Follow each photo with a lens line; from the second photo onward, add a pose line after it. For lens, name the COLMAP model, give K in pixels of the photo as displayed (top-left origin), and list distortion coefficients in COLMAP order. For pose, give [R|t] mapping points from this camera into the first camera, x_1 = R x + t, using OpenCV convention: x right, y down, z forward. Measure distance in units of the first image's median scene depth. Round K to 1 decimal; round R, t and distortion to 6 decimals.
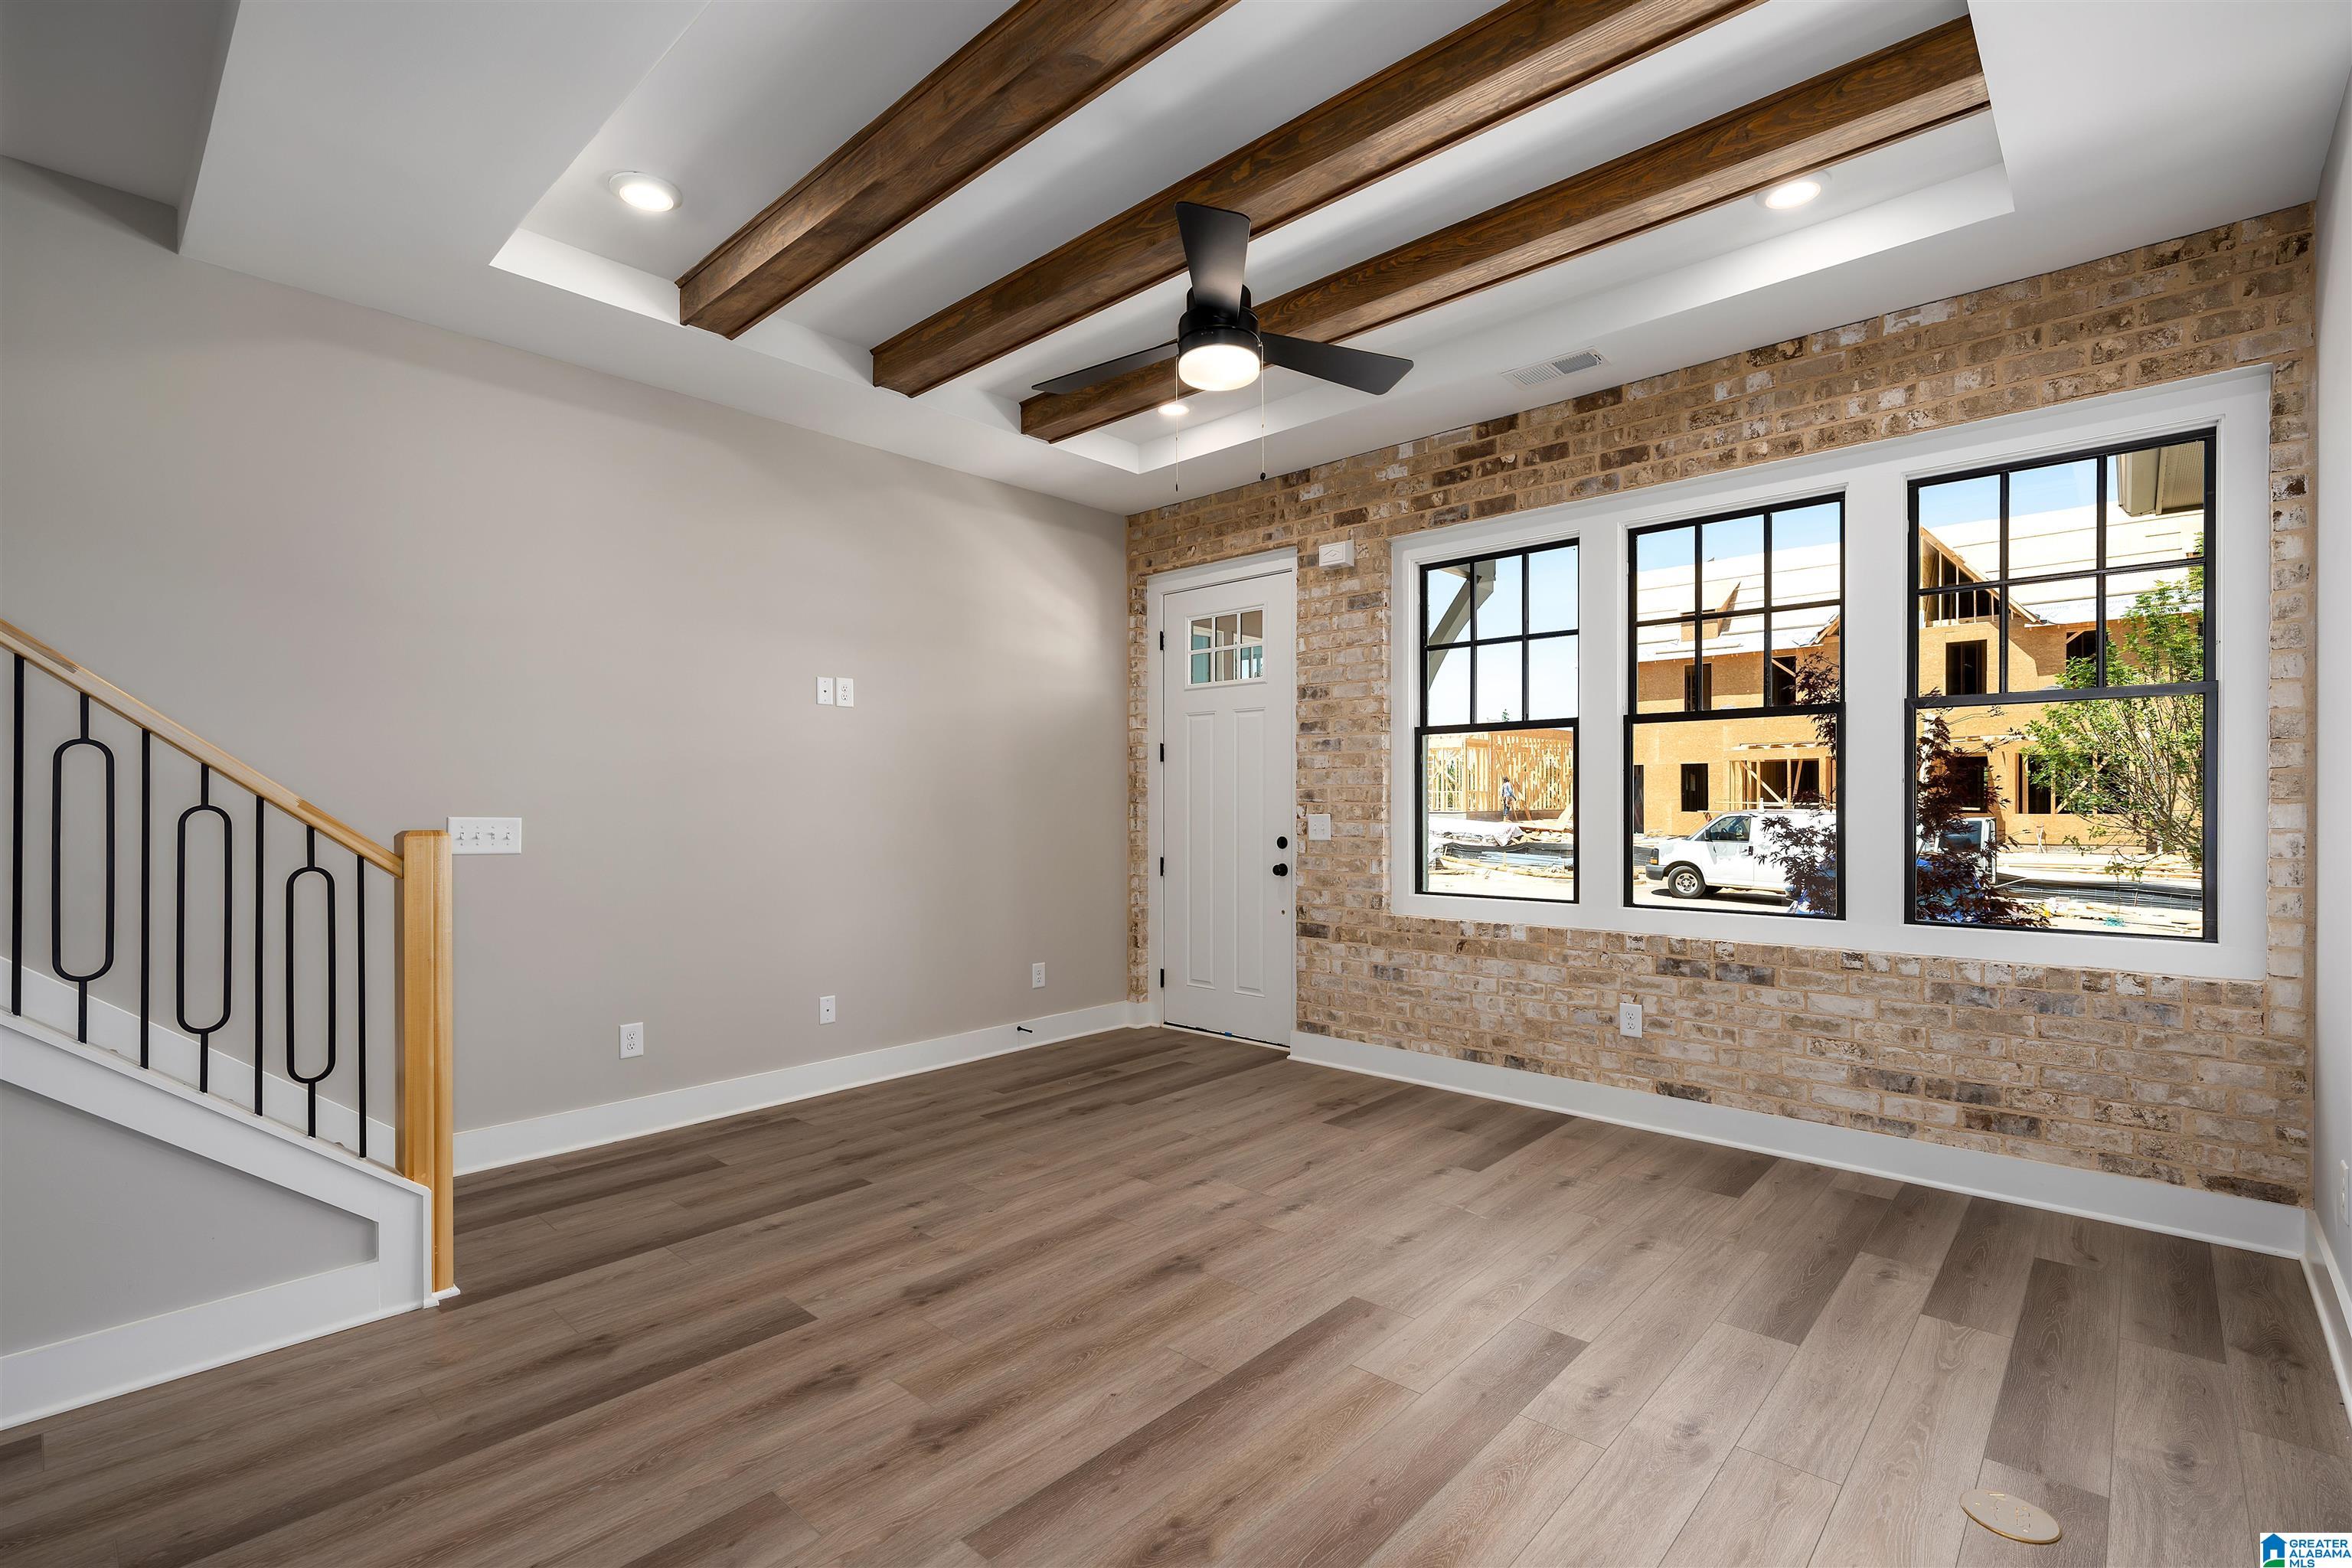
lens RADIAL K [[1046.6, 0, 1168.7], [0, 1046.6, 803.7], [0, 0, 1]] dist [0.000557, -0.001309]
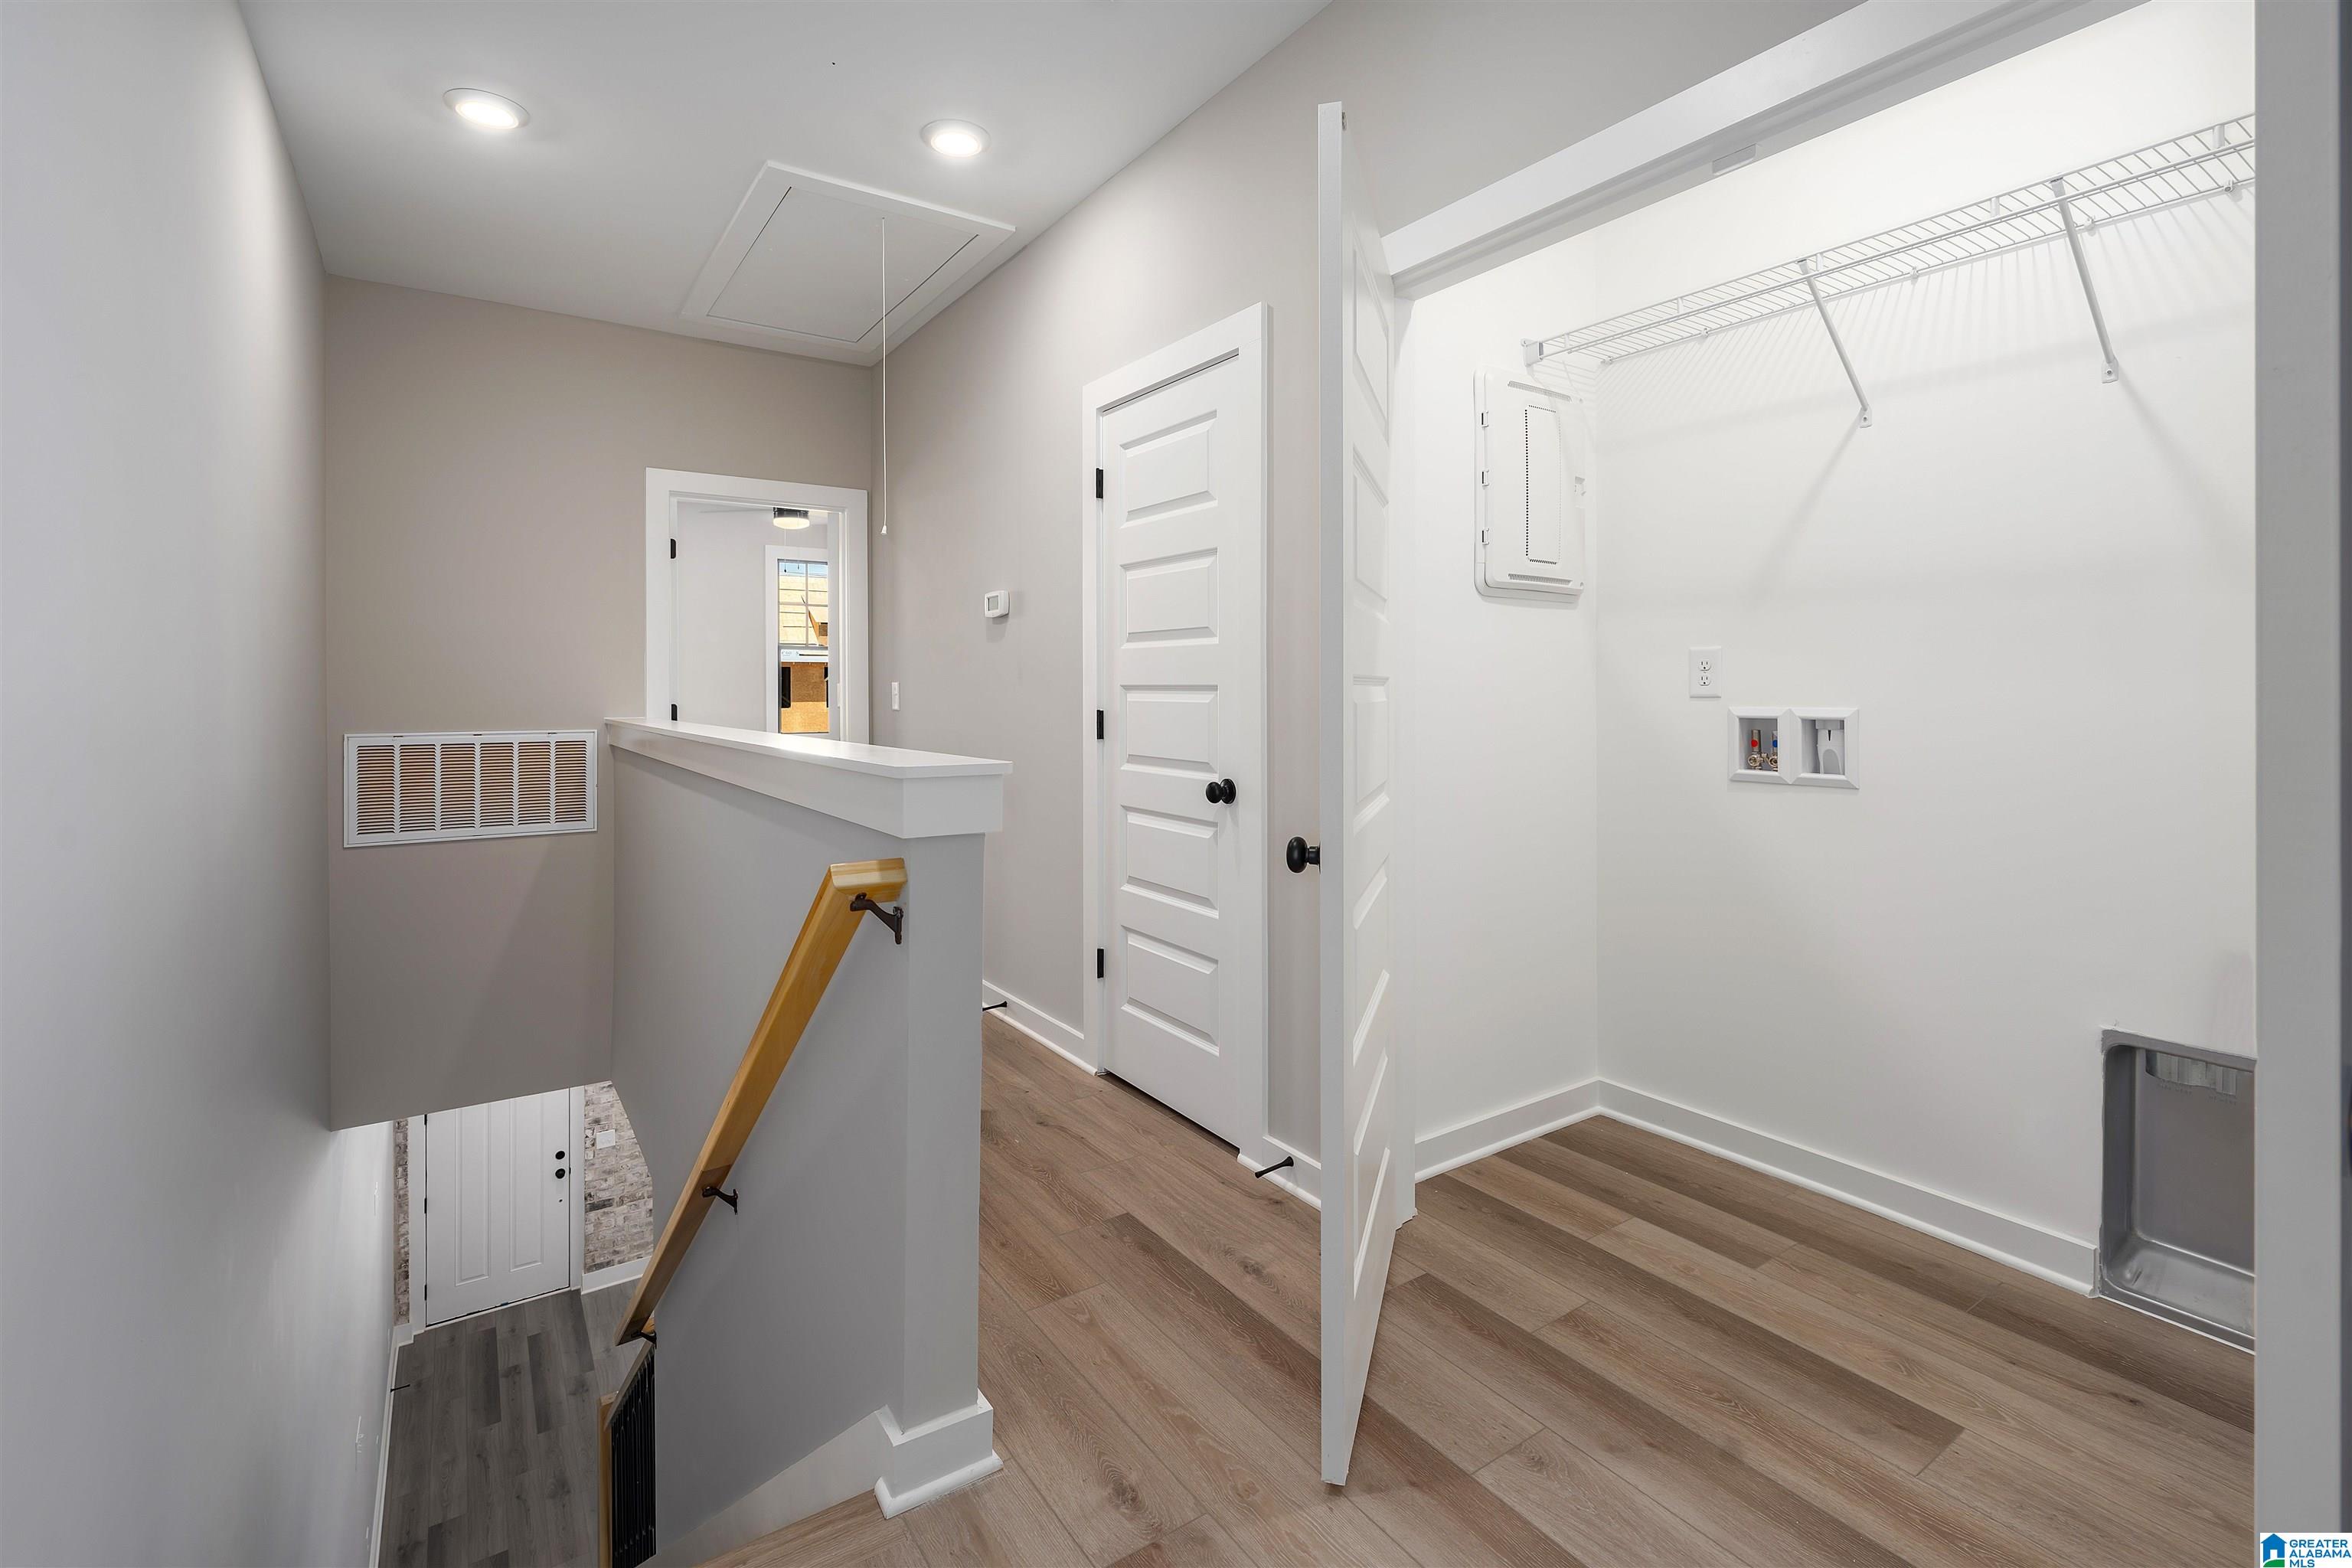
lens RADIAL K [[1046.6, 0, 1208.7], [0, 1046.6, 689.5], [0, 0, 1]] dist [0.000557, -0.001309]
pose [[0.205871, 0.002780, 0.978575, -1.491568], [-0.001803, 0.999995, -0.002461, -0.800922], [-0.978577, -0.001257, 0.205876, -0.289089]]
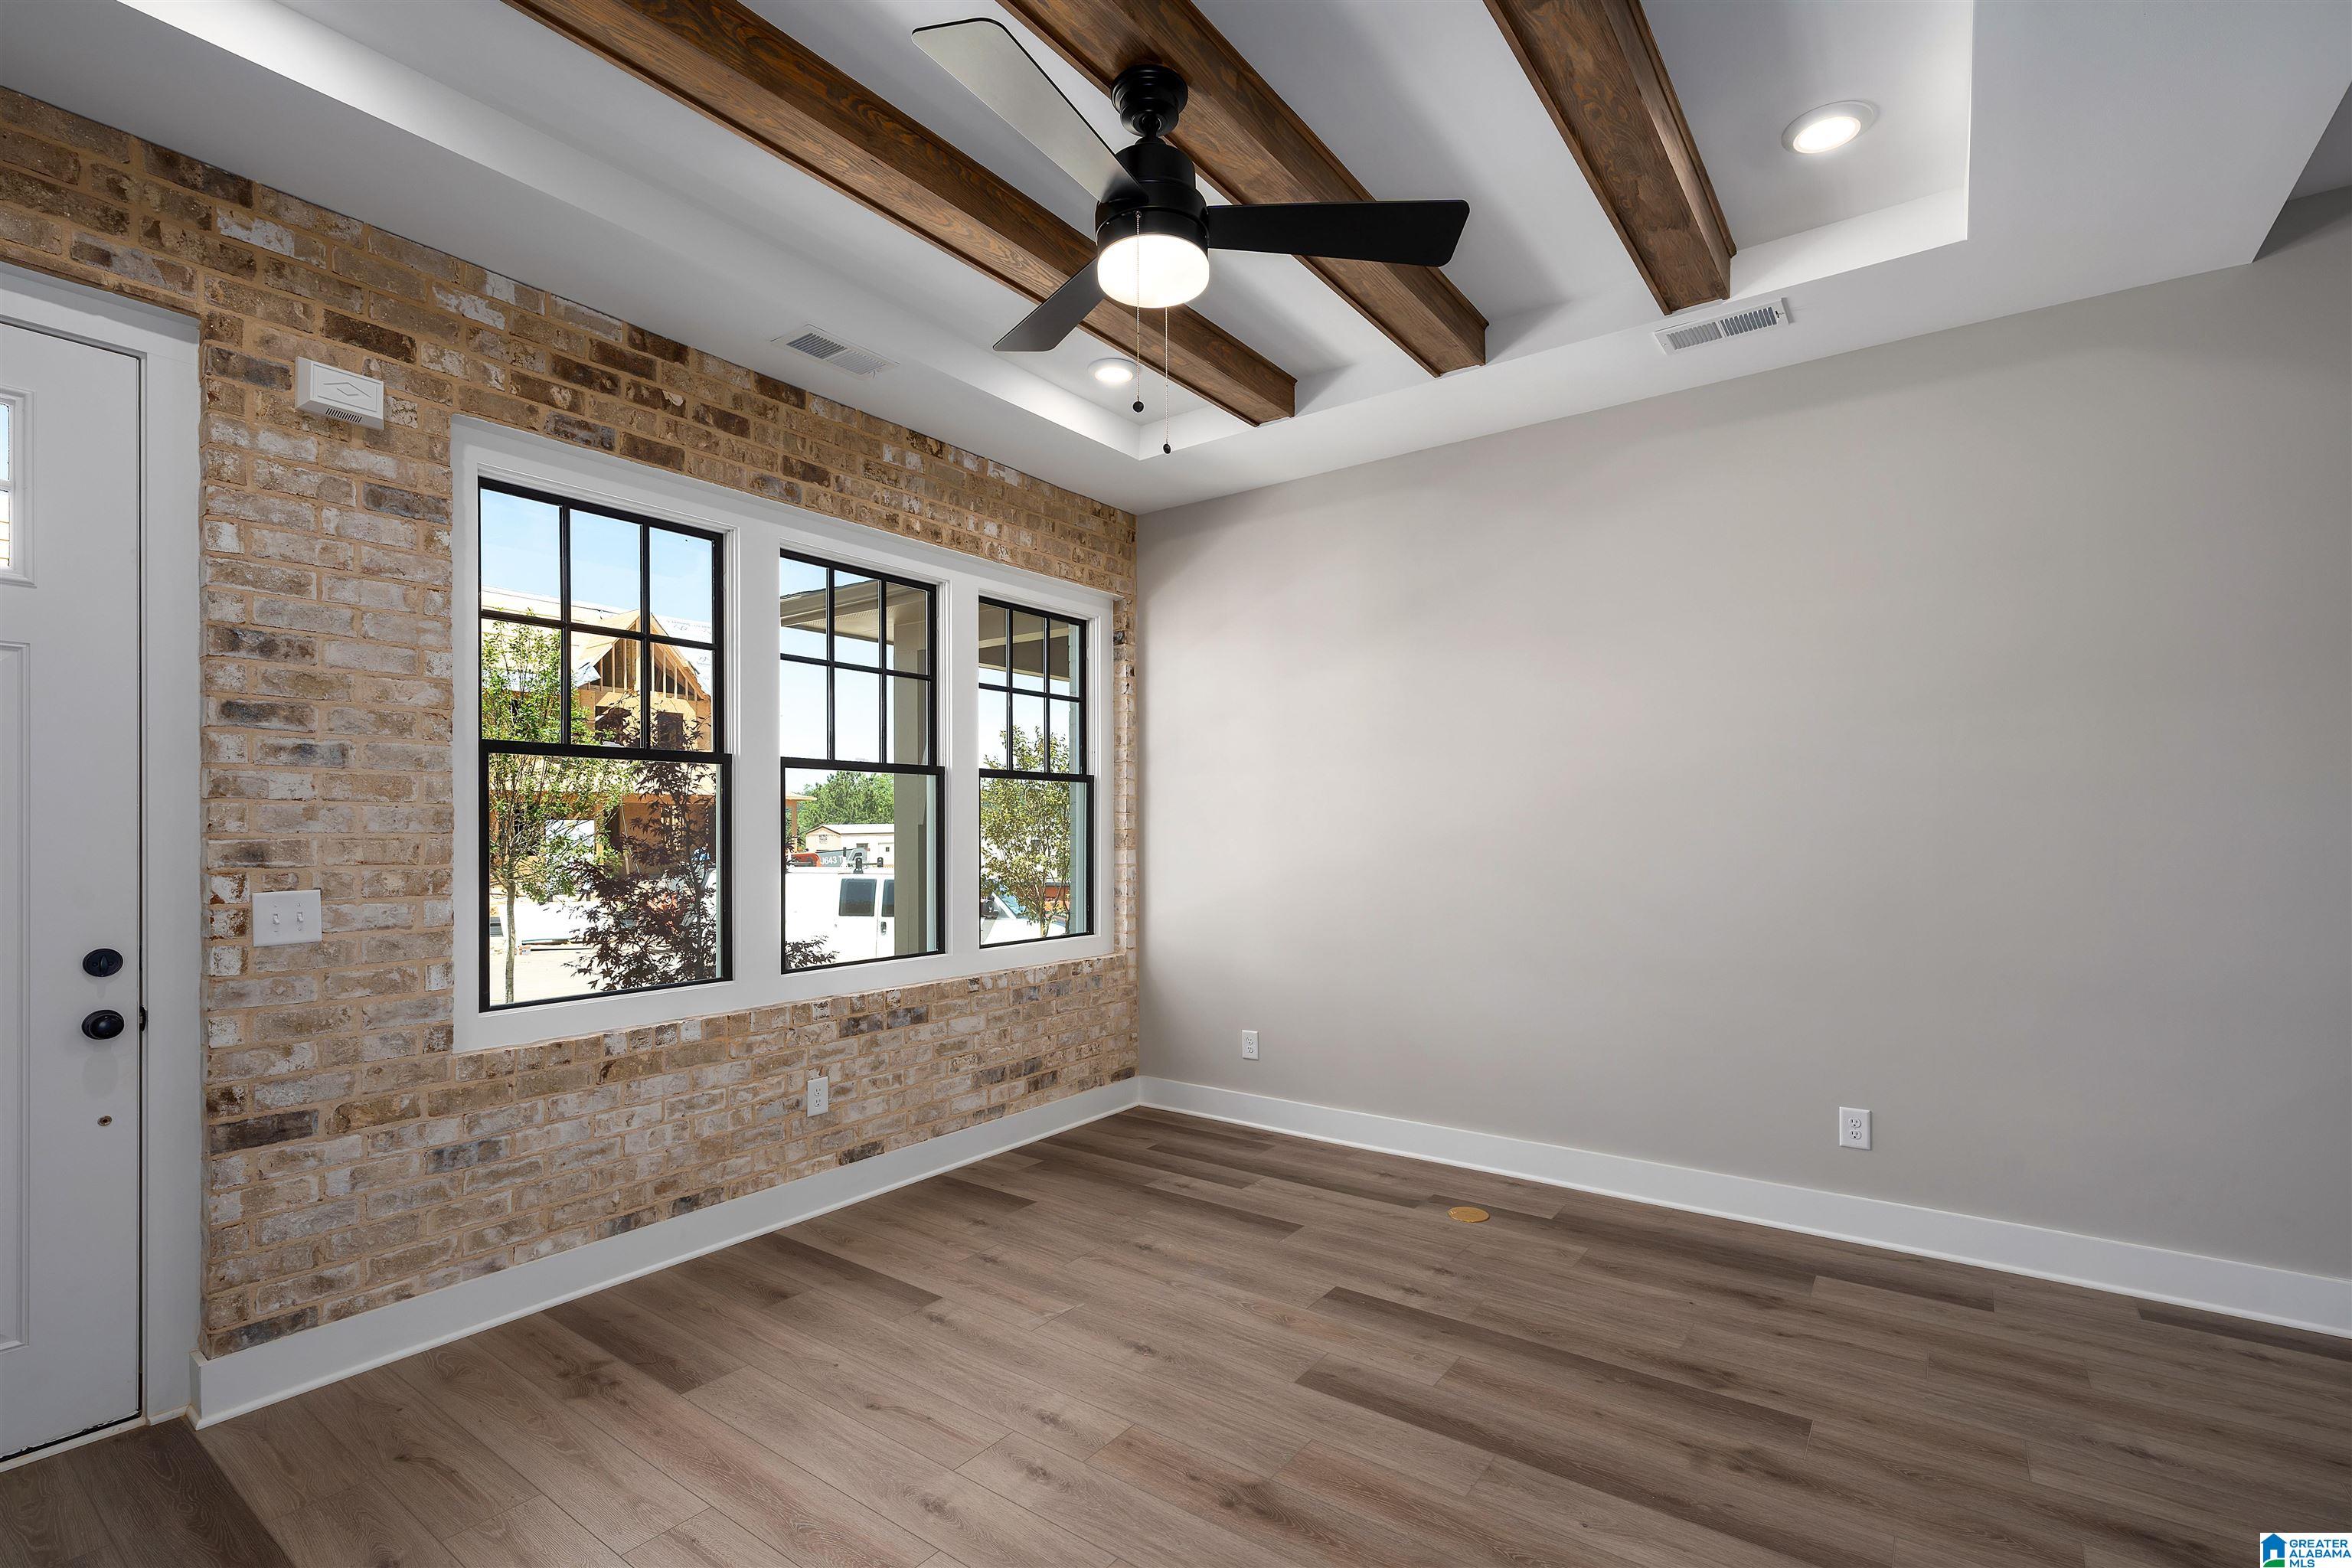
lens RADIAL K [[1046.6, 0, 1196.9], [0, 1046.6, 826.5], [0, 0, 1]] dist [0.000557, -0.001309]
pose [[-0.117517, 0.006156, 0.993052, -0.480241], [0.003717, 0.999977, -0.005759, -0.019687], [-0.993064, 0.003014, -0.117537, 0.752484]]
